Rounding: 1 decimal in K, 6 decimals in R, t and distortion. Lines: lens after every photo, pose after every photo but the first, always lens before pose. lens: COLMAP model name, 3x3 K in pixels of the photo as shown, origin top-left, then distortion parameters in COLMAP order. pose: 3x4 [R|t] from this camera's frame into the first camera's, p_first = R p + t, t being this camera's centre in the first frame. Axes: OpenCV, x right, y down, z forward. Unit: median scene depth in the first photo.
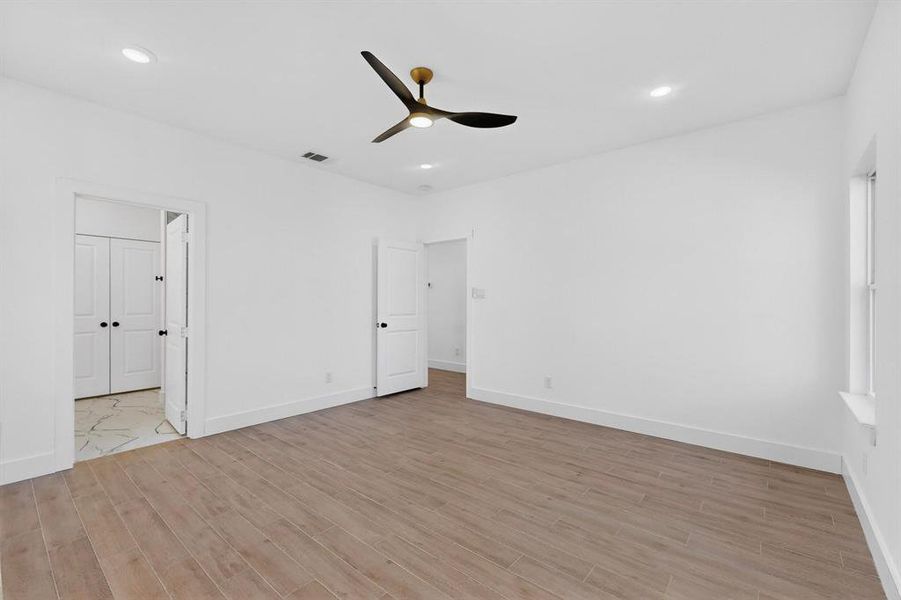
lens RADIAL K [[391.4, 0, 450.5], [0, 391.4, 300.0], [0, 0, 1]] dist [0.000410, -0.000196]
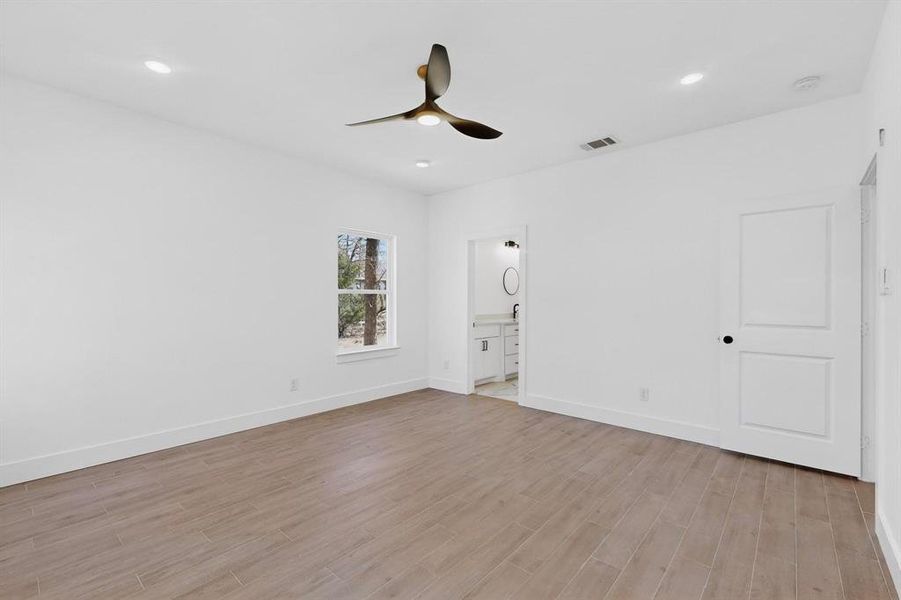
lens RADIAL K [[391.4, 0, 450.5], [0, 391.4, 300.0], [0, 0, 1]] dist [0.000410, -0.000196]
pose [[-0.013561, -0.003863, -0.999901, 0.650986], [0.001475, 0.999991, -0.003884, 0.002371], [0.999907, -0.001527, -0.013556, 0.757909]]
